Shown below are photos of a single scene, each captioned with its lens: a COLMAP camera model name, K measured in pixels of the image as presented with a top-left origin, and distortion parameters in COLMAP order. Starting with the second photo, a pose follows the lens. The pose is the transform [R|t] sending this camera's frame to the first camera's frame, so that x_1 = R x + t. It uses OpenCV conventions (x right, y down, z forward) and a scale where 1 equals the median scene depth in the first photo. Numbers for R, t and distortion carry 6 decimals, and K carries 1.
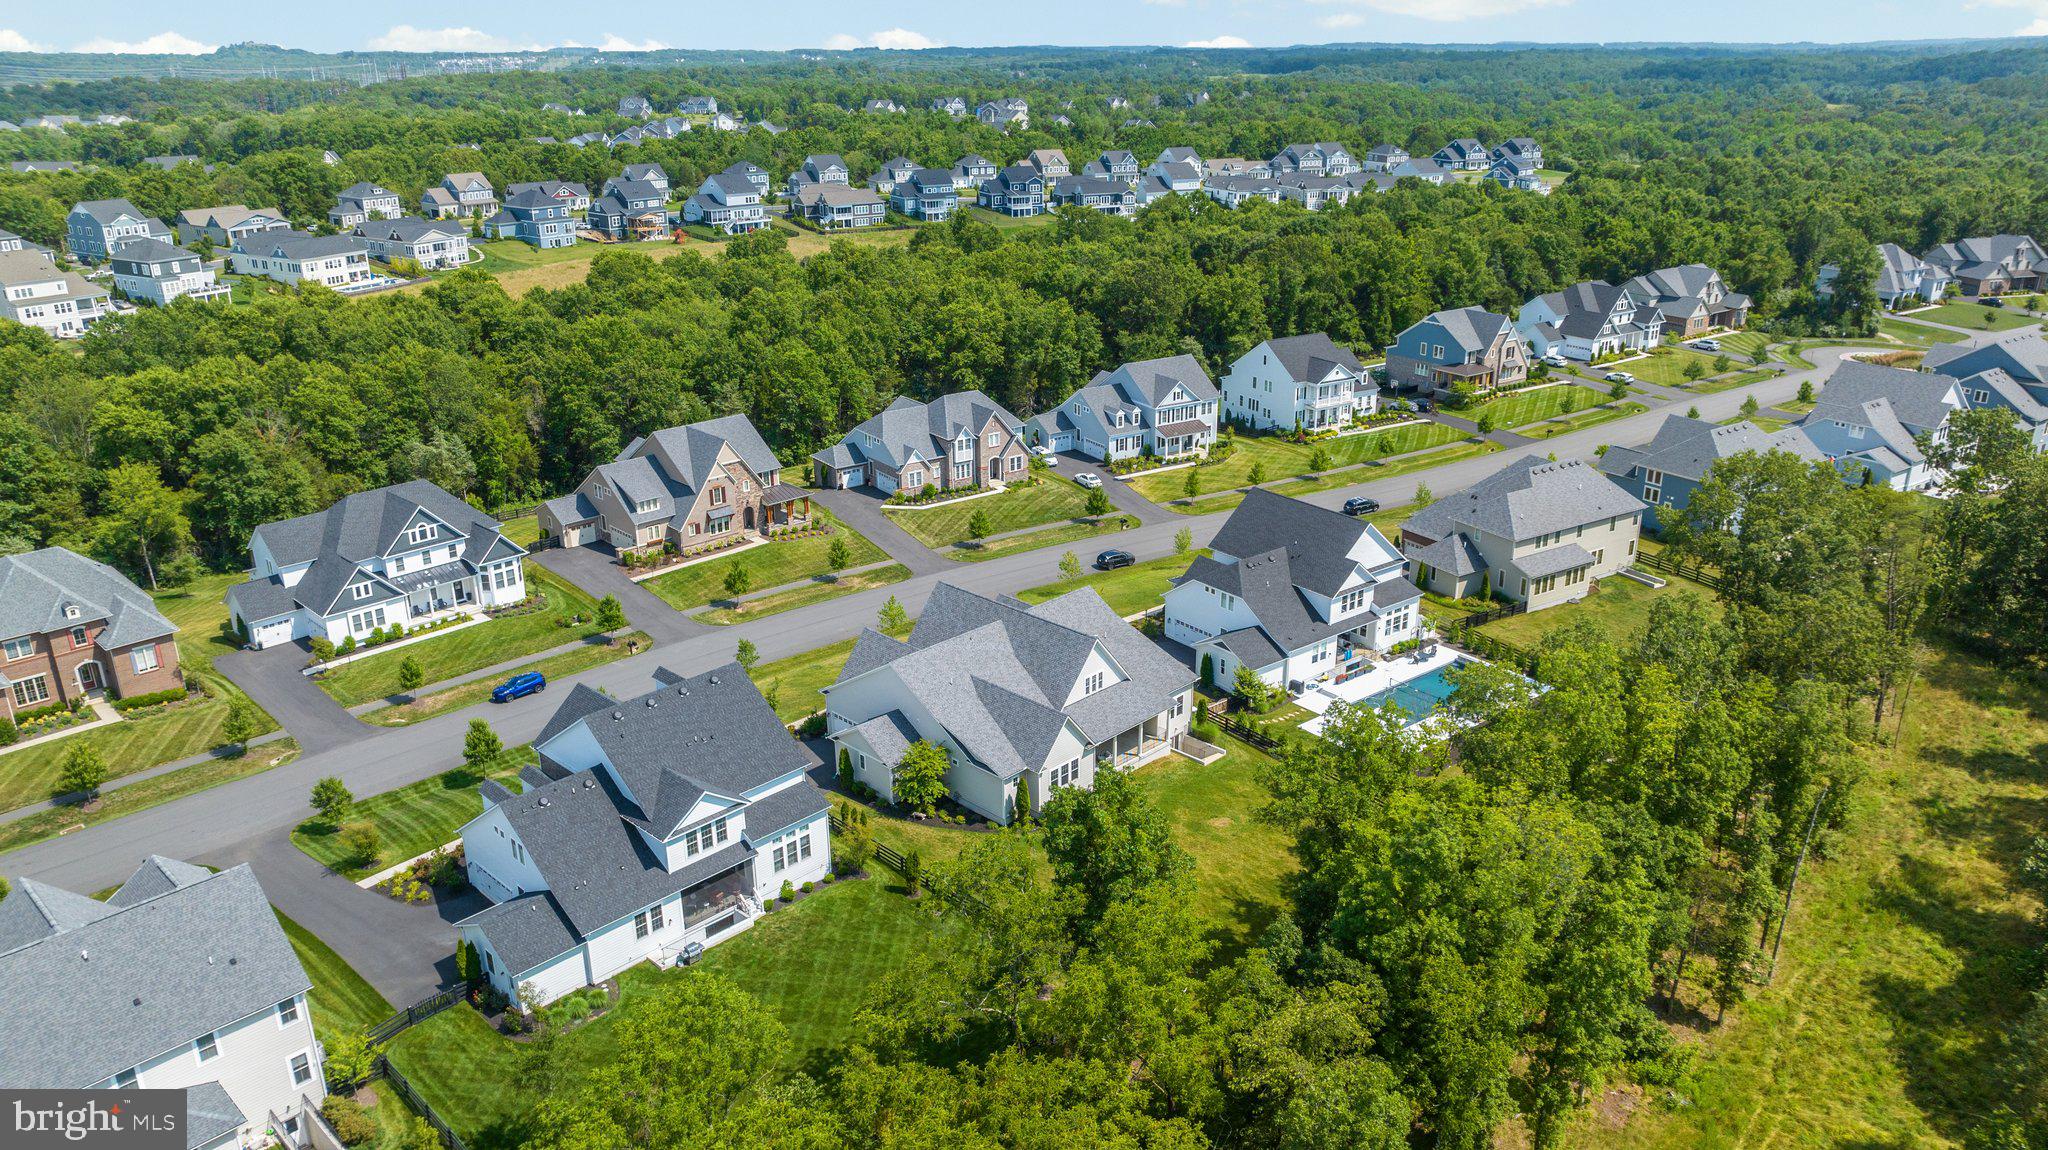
lens RADIAL K [[1454.8, 0, 1032.7], [0, 1454.8, 576.4], [0, 0, 1]] dist [-0.028097, 0.011072]
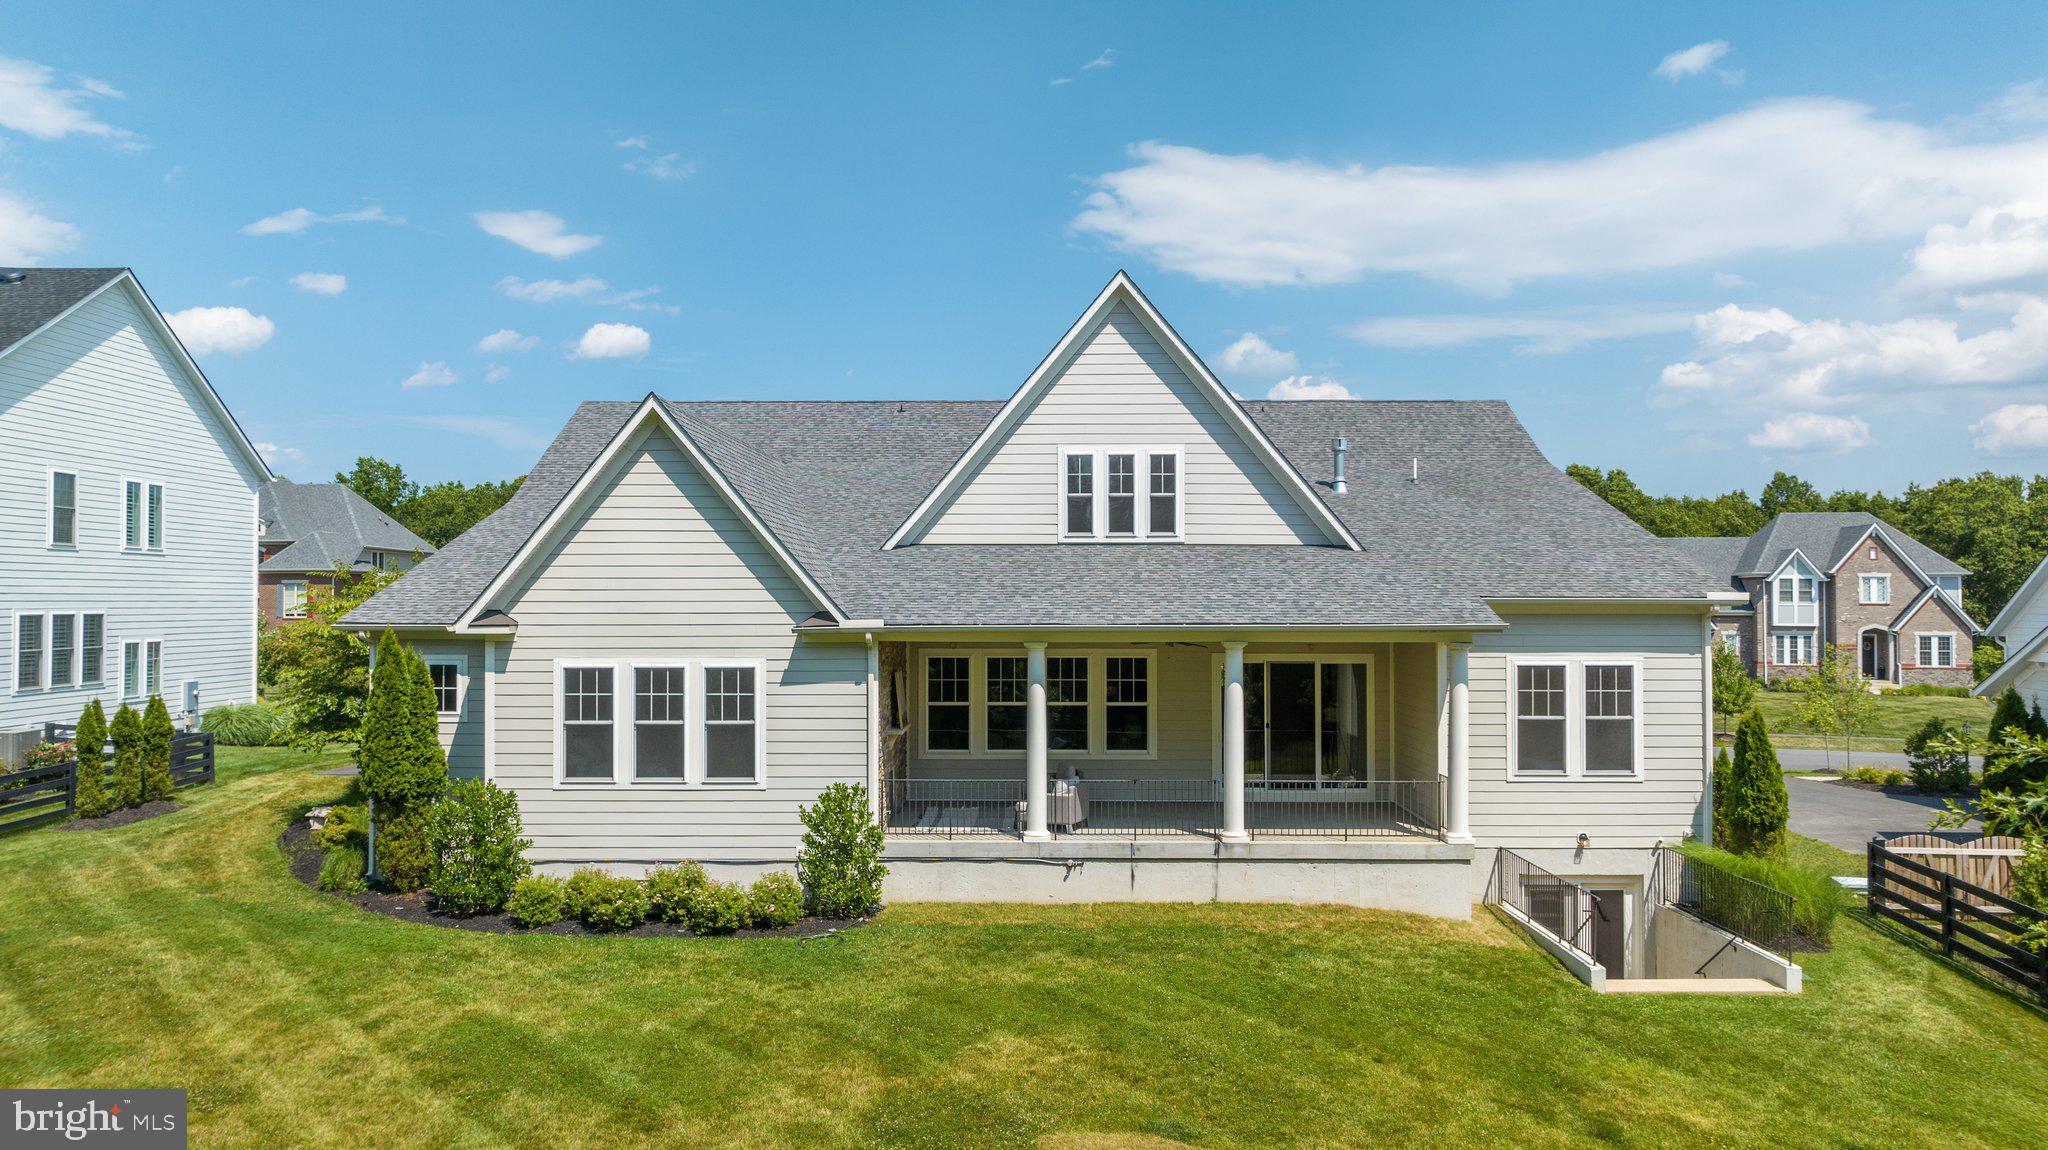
lens RADIAL K [[1454.8, 0, 1024.5], [0, 1454.8, 580.1], [0, 0, 1]] dist [-0.028097, 0.011072]
pose [[0.686747, -0.003061, -0.726890, 0.155108], [-0.263192, 0.931093, -0.252577, 0.115792], [0.677575, 0.364768, 0.638620, 0.663878]]
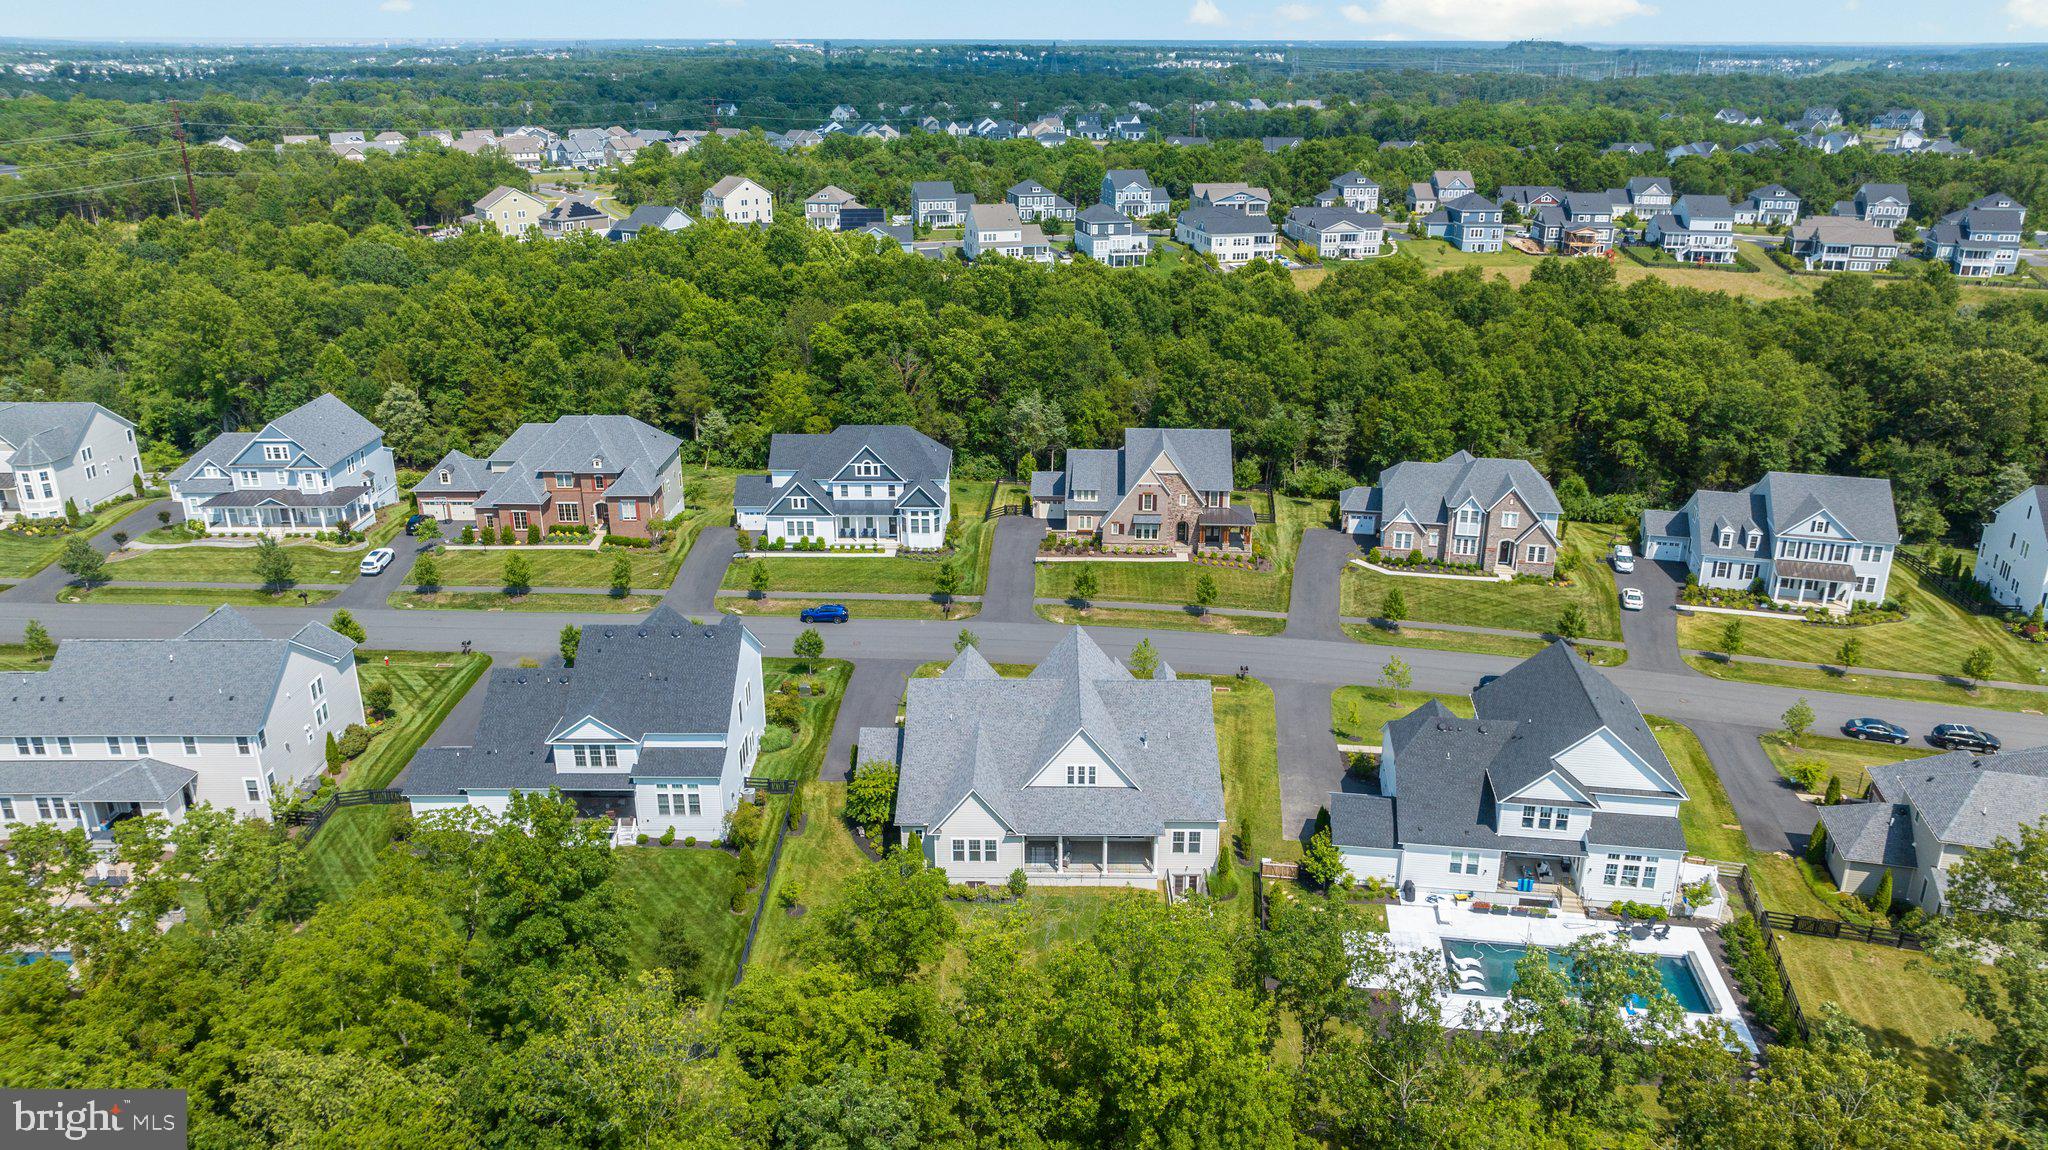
lens RADIAL K [[1454.8, 0, 1025.8], [0, 1454.8, 573.8], [0, 0, 1]] dist [-0.028097, 0.011072]
pose [[0.687230, 0.258338, -0.678952, 0.461176], [-0.258748, 0.960382, 0.103517, -0.099870], [0.678796, 0.104538, 0.726848, 0.249967]]
